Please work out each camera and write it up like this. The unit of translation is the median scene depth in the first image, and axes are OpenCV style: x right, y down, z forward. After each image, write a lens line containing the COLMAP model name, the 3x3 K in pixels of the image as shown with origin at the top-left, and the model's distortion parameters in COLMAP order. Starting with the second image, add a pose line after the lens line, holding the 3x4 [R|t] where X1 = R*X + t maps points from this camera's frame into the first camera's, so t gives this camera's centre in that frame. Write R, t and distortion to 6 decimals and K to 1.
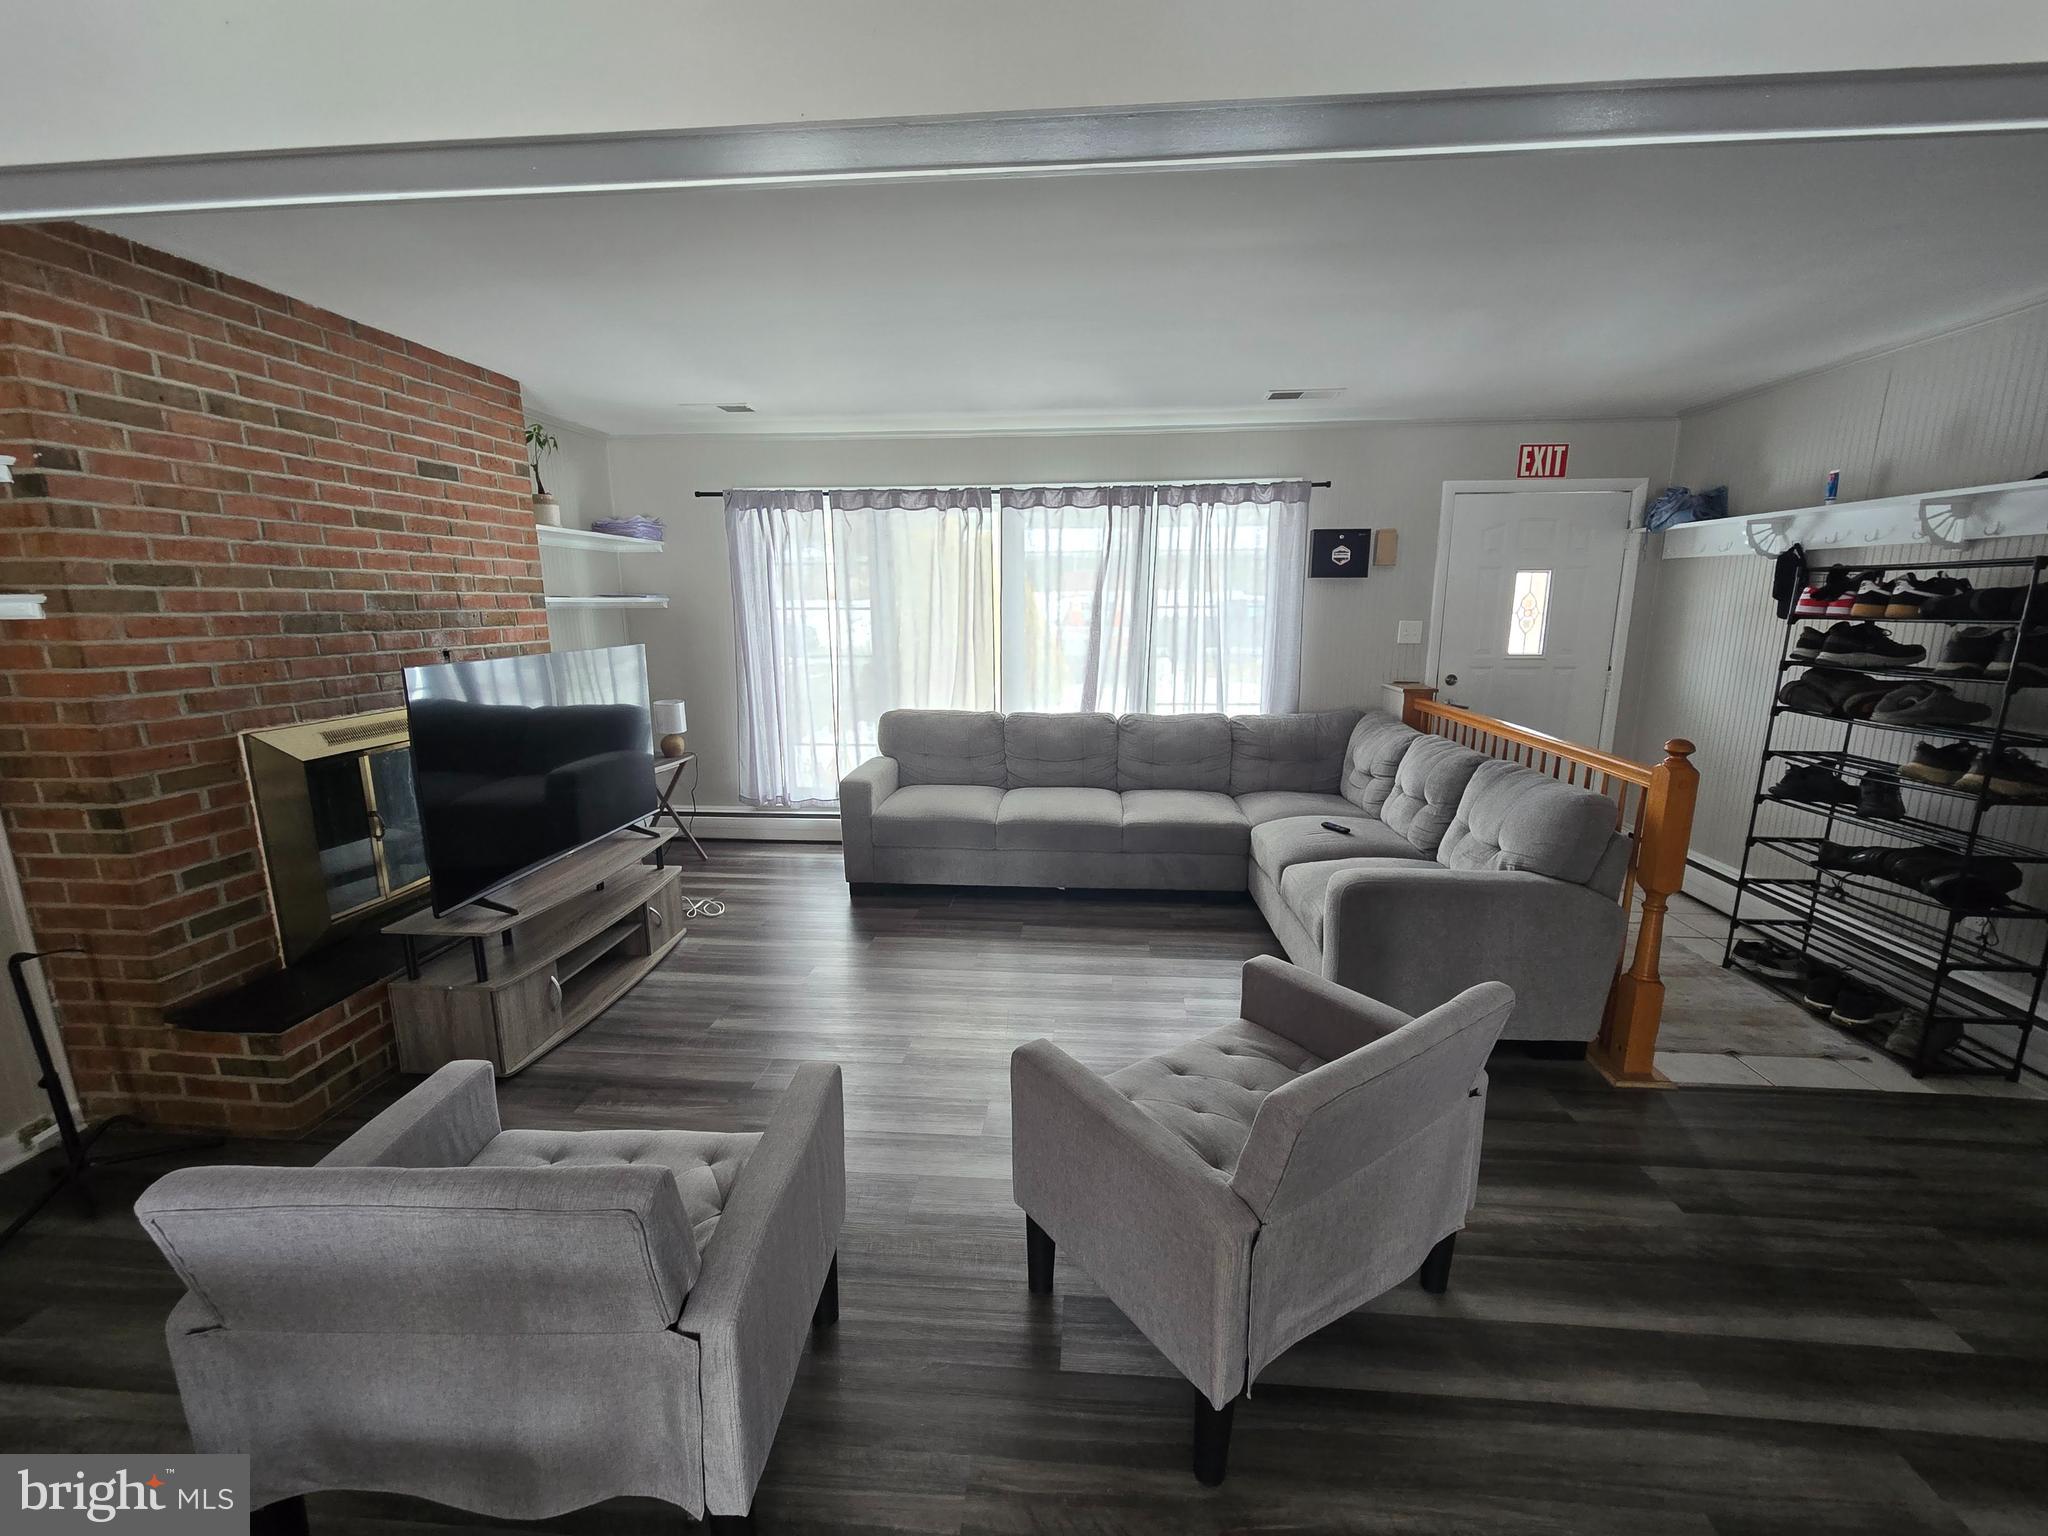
lens RADIAL K [[834.1, 0, 1027.6], [0, 834.1, 766.5], [0, 0, 1]] dist [0.003106, -0.000614]
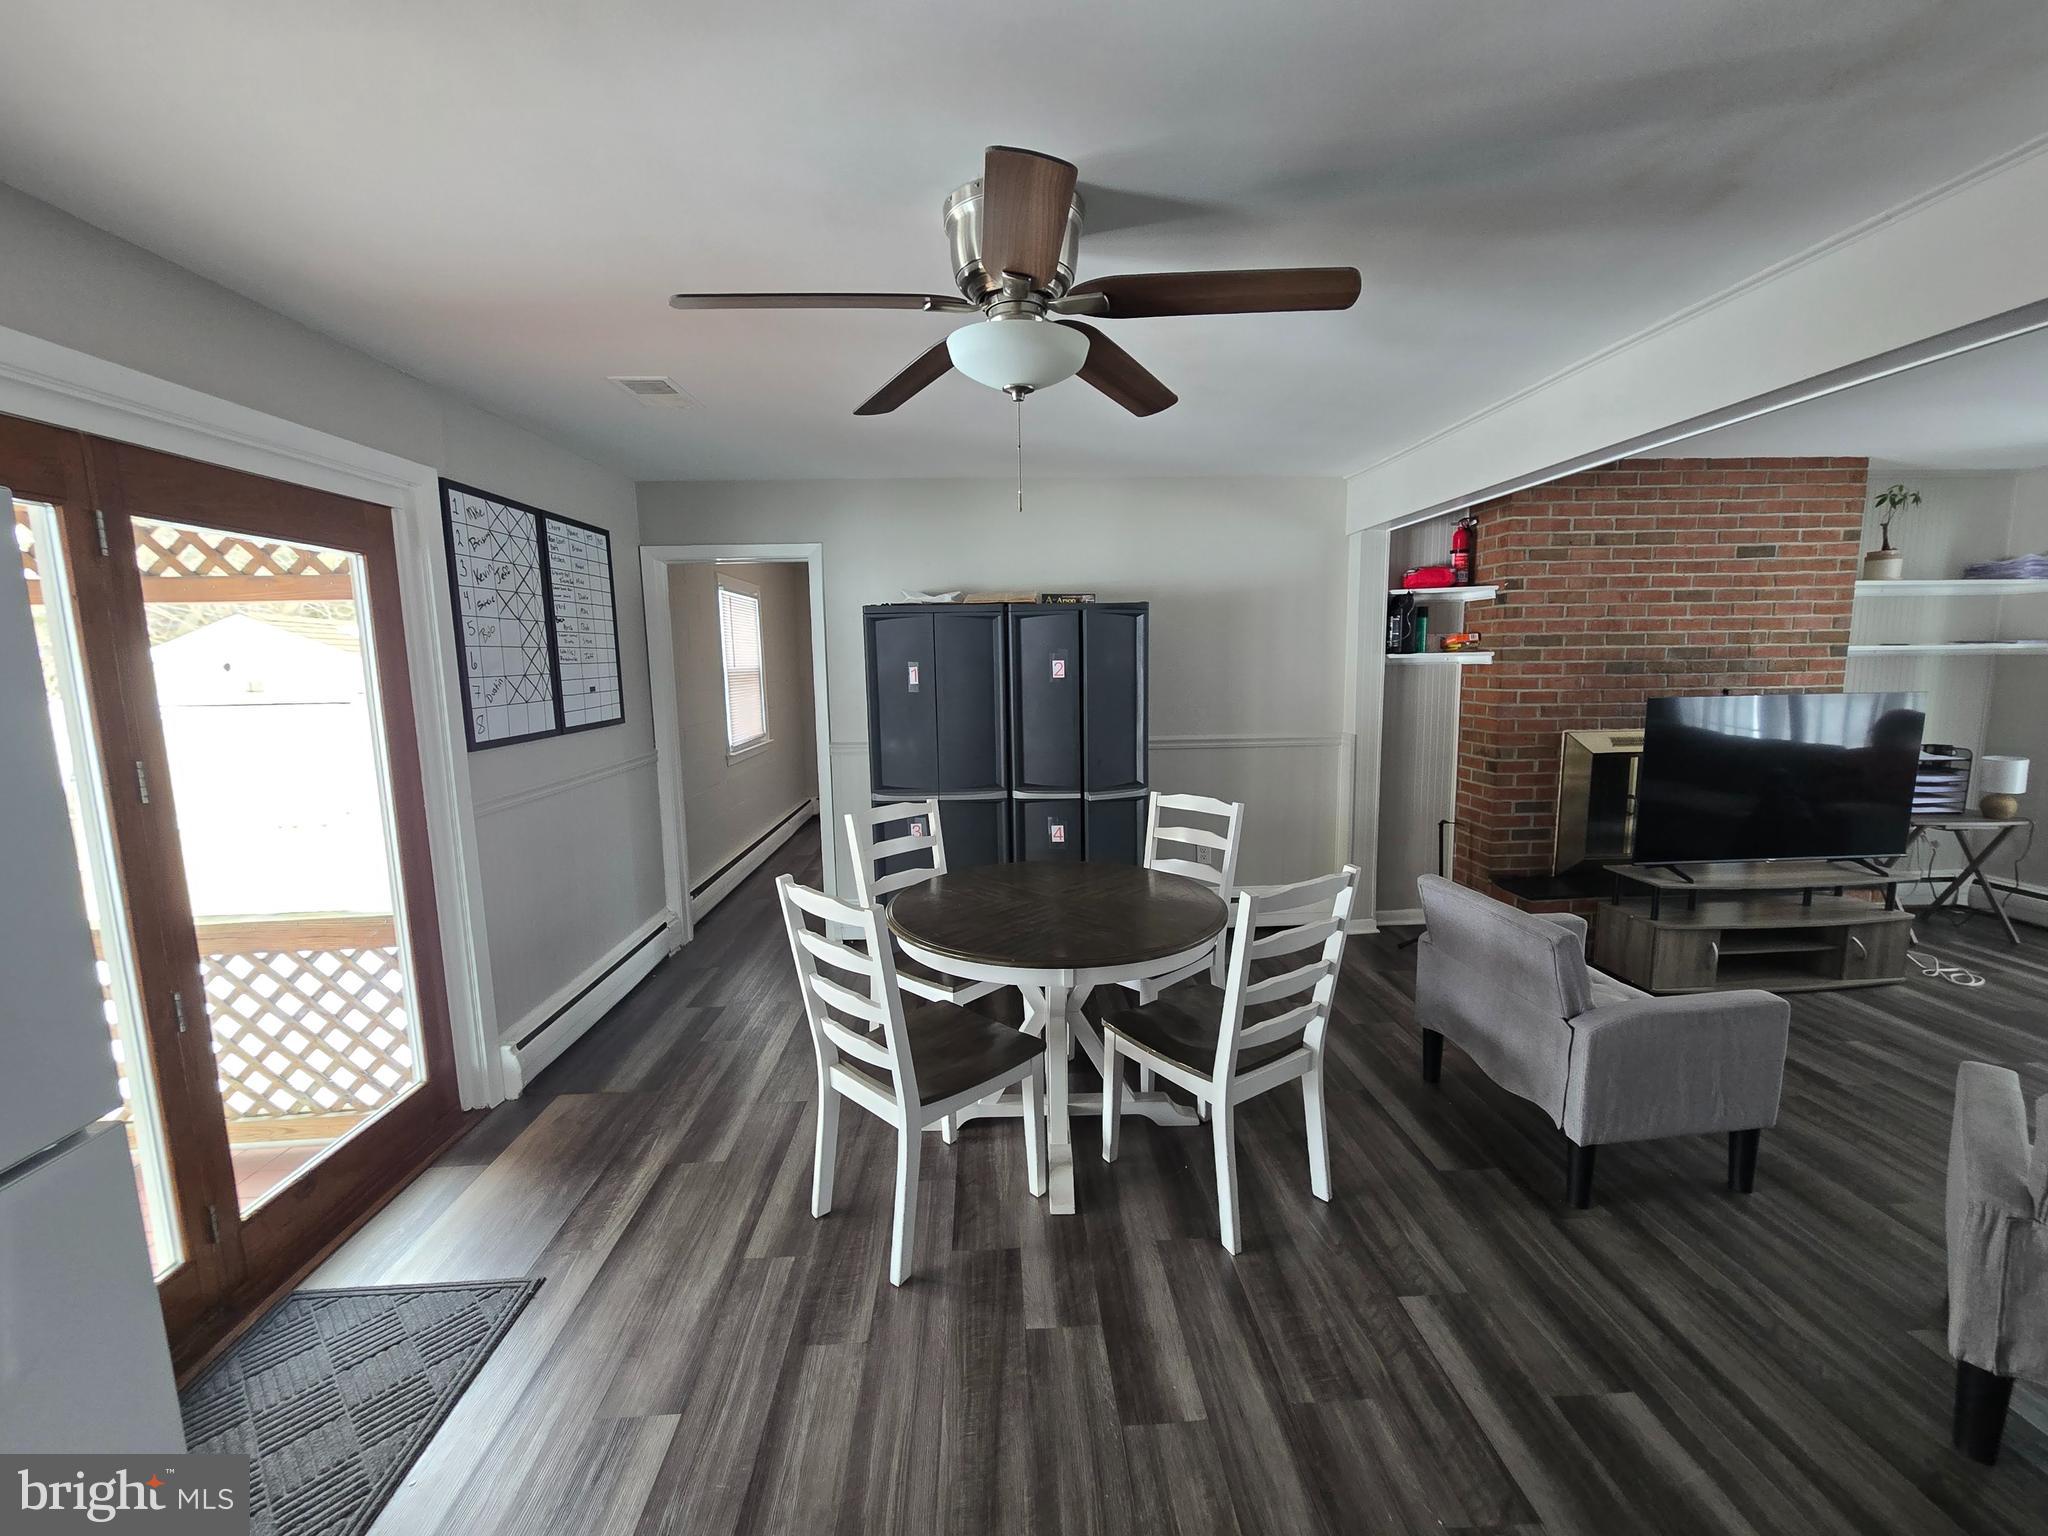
lens RADIAL K [[834.1, 0, 1030.6], [0, 834.1, 768.2], [0, 0, 1]] dist [0.003106, -0.000614]
pose [[0.128640, 0.133005, -0.982732, 0.557134], [-0.179135, 0.977780, 0.108886, 0.039930], [0.975378, 0.162035, 0.149607, -0.277902]]
